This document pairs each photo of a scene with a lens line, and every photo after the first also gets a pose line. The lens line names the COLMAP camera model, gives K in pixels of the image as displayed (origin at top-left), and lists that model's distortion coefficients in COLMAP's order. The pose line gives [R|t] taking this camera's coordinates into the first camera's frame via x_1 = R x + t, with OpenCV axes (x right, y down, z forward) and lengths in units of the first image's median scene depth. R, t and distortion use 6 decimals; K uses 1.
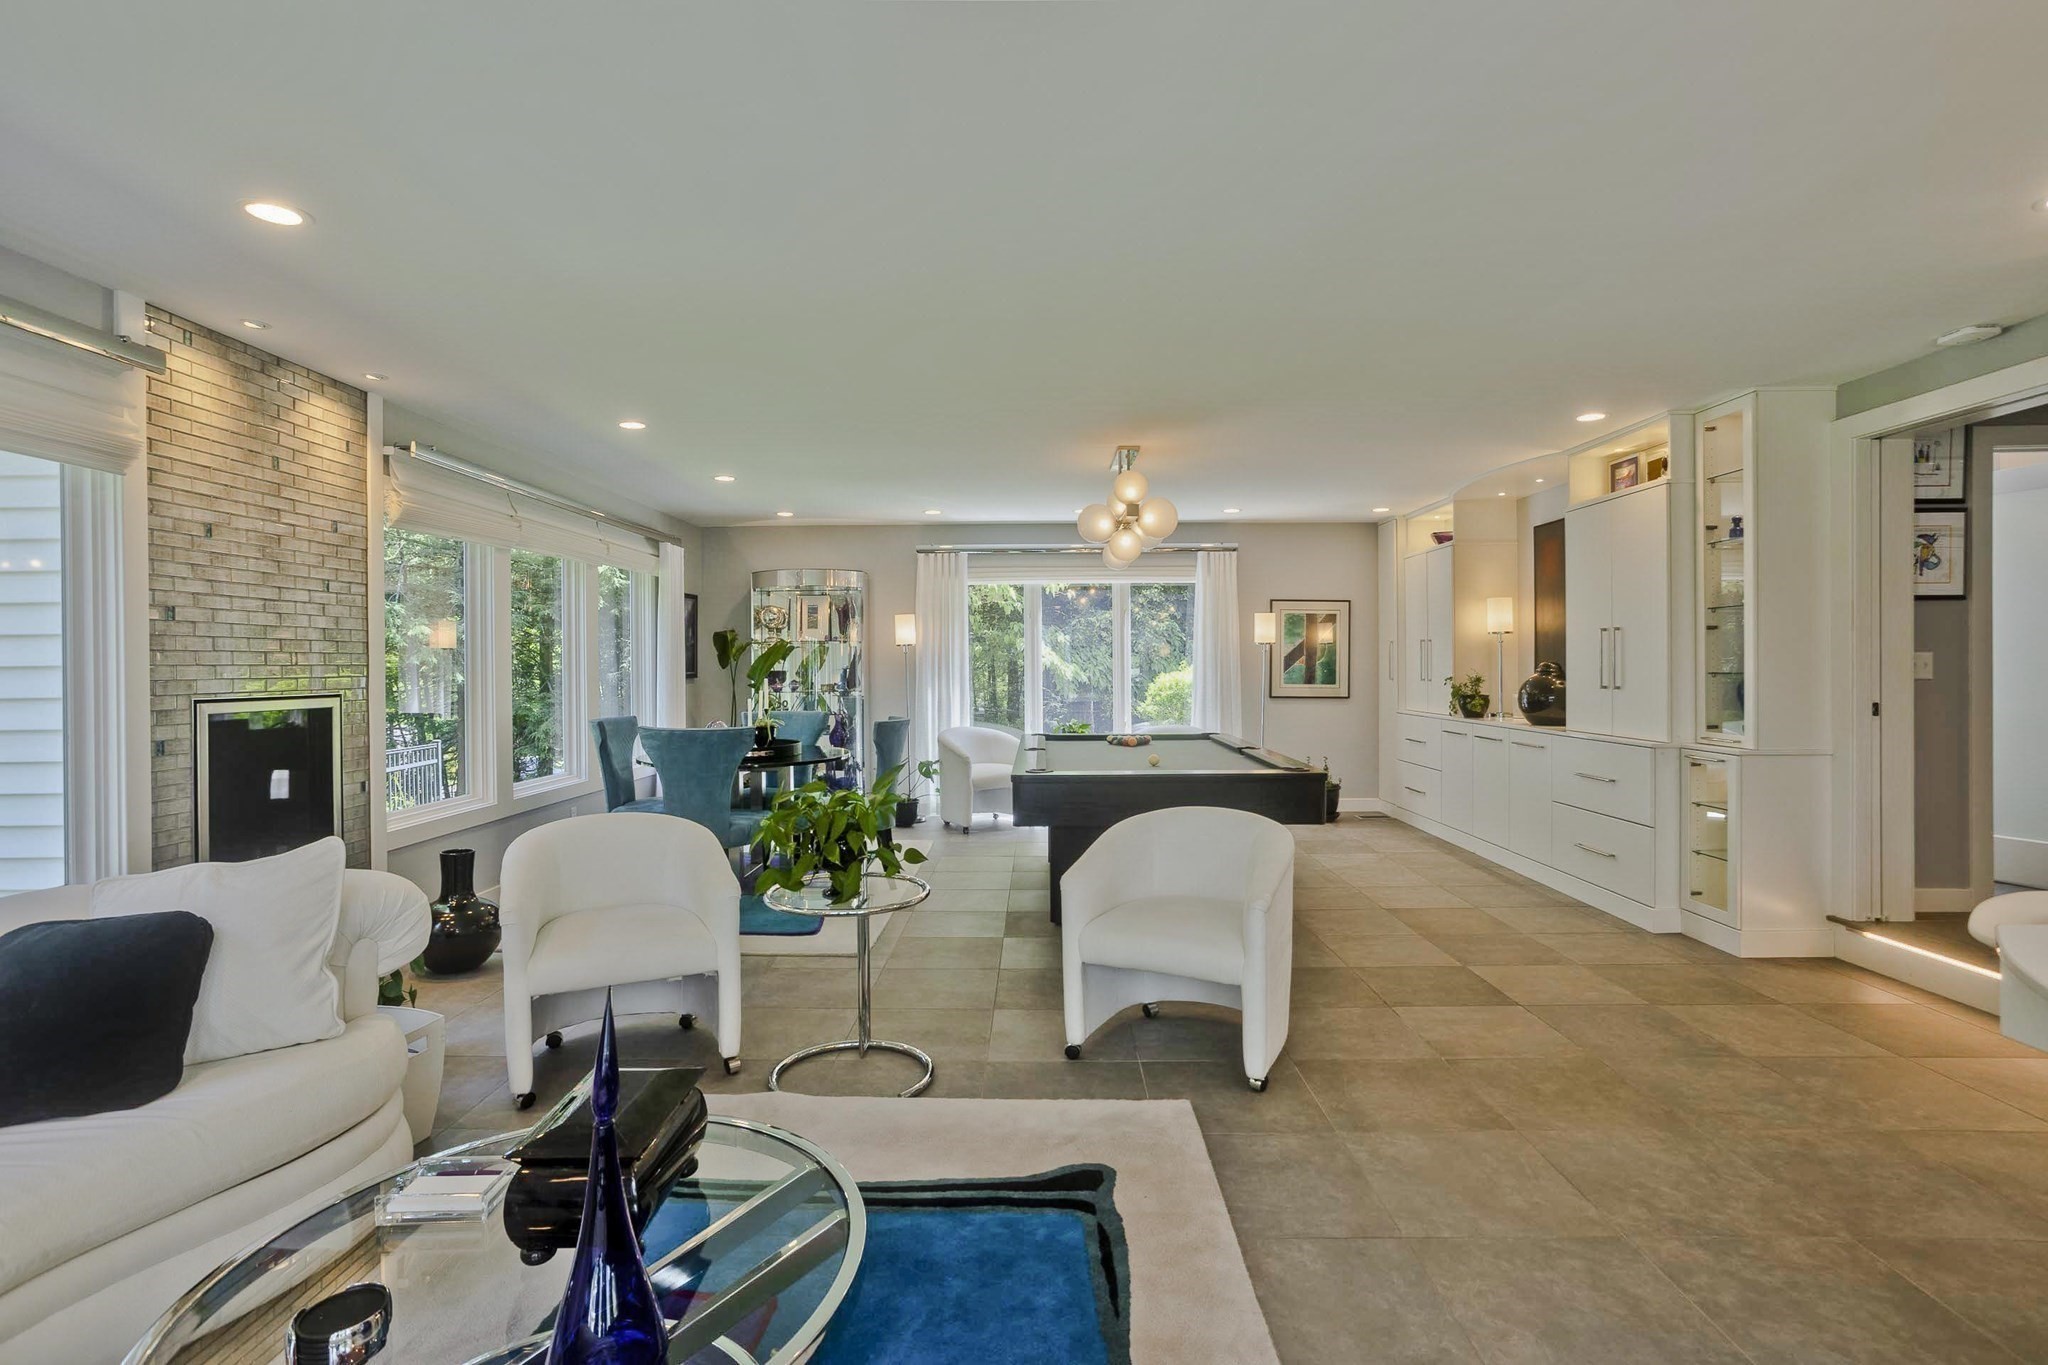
lens RADIAL K [[978.3, 0, 1020.2], [0, 978.3, 670.2], [0, 0, 1]] dist [0.001806, 0.000474]
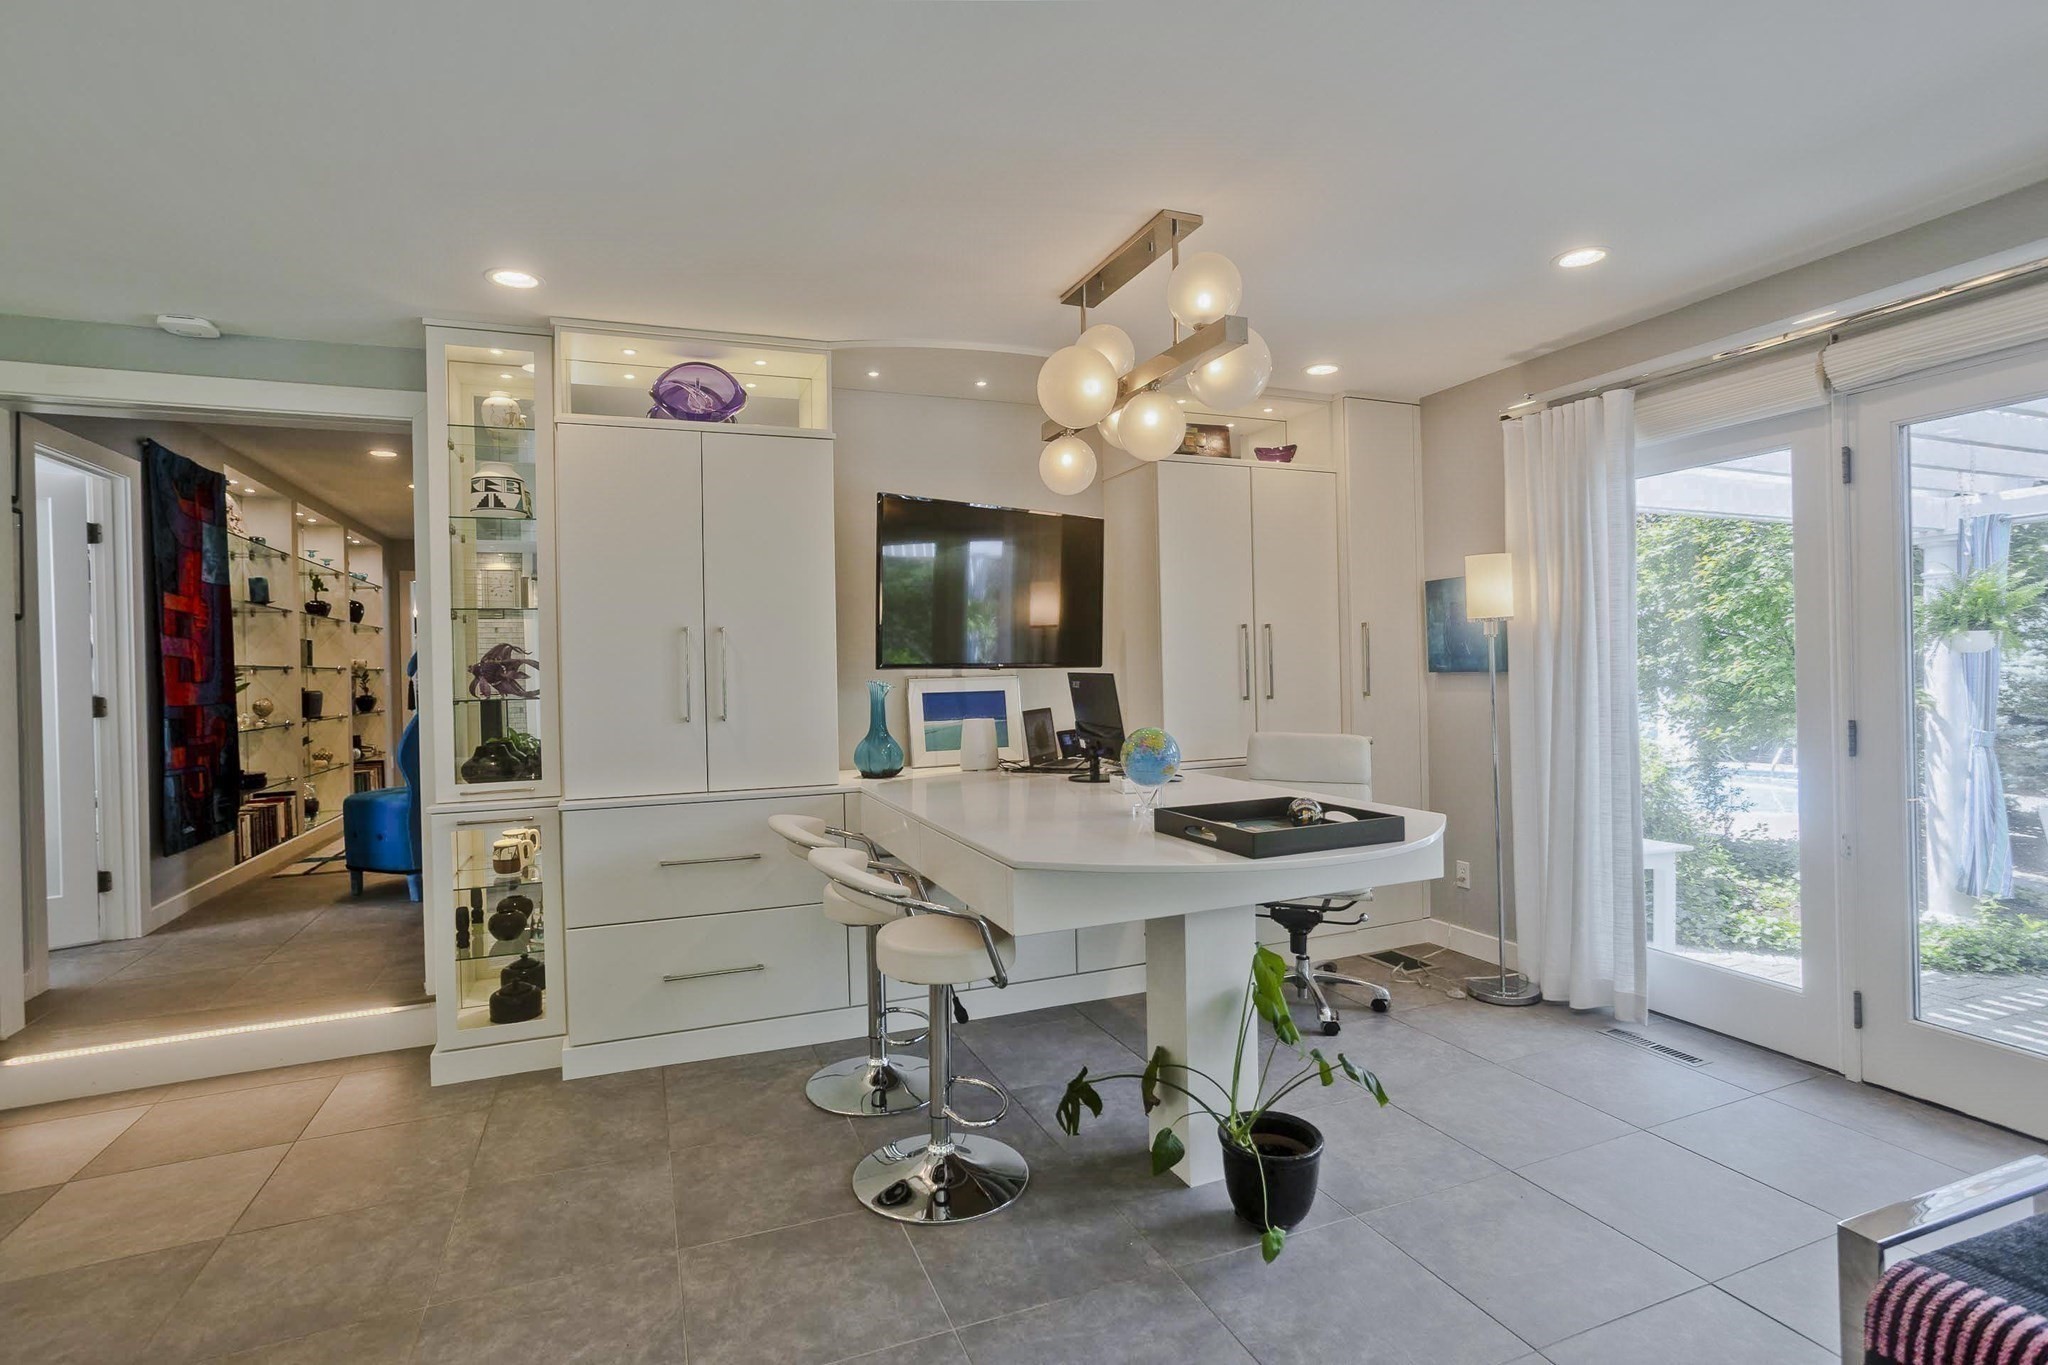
lens RADIAL K [[978.3, 0, 1016.0], [0, 978.3, 673.3], [0, 0, 1]] dist [0.001806, 0.000474]
pose [[-0.384314, 0.009958, 0.923149, -0.142383], [0.032875, 0.999455, 0.002905, -0.004320], [-0.922617, 0.031465, -0.384432, 0.665276]]
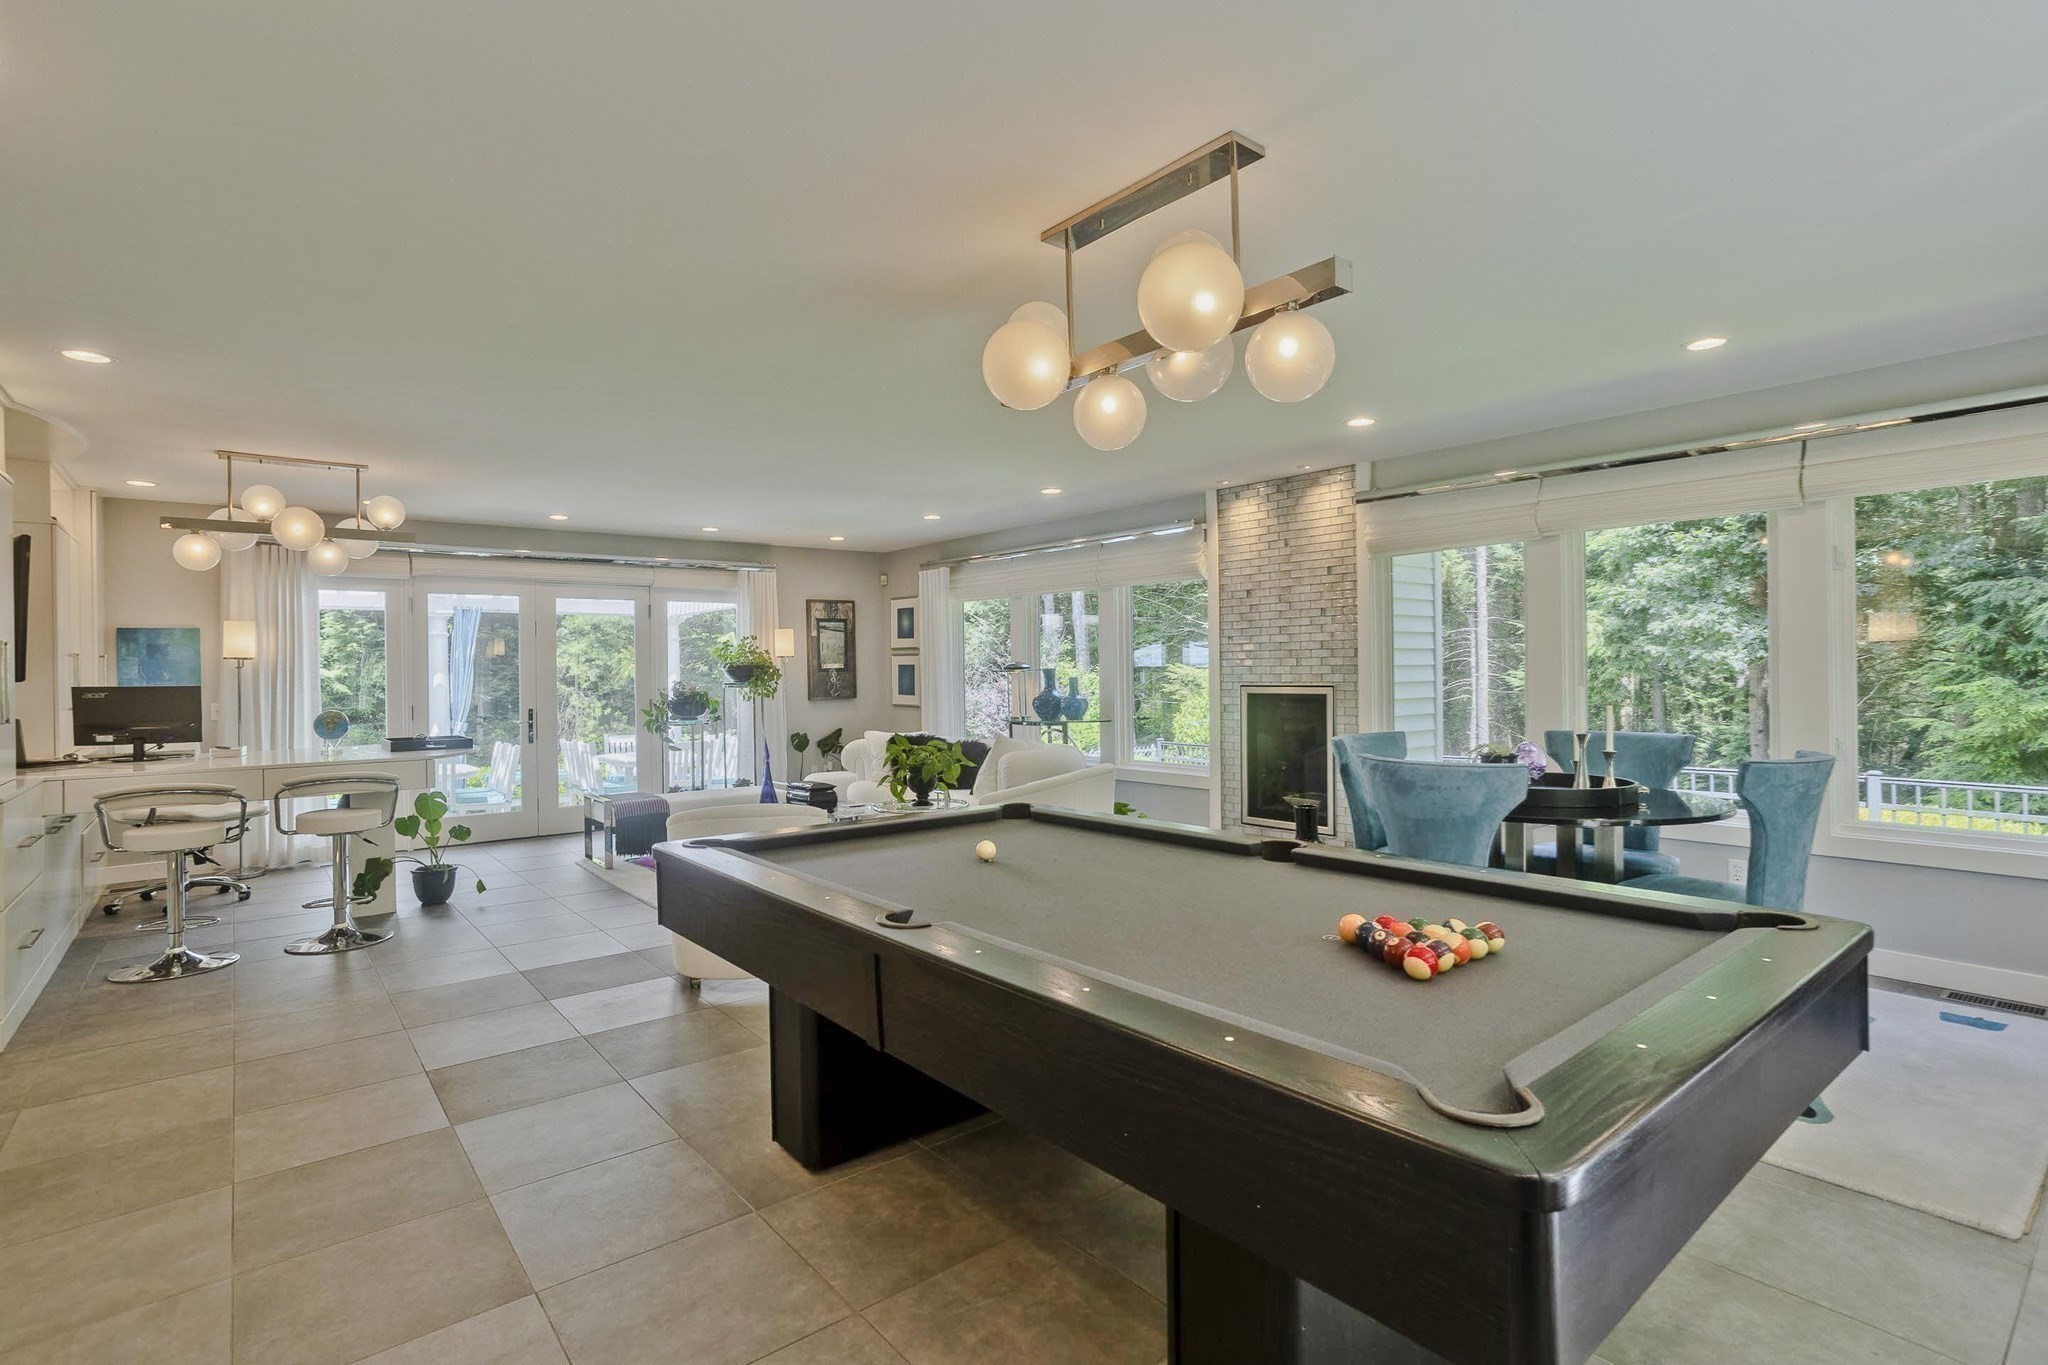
lens RADIAL K [[978.3, 0, 1019.8], [0, 978.3, 675.5], [0, 0, 1]] dist [0.001806, 0.000474]
pose [[-0.757525, 0.017877, -0.652562, 0.714173], [0.012365, 0.999839, 0.013038, -0.017388], [0.652689, 0.001808, -0.757624, 2.132438]]
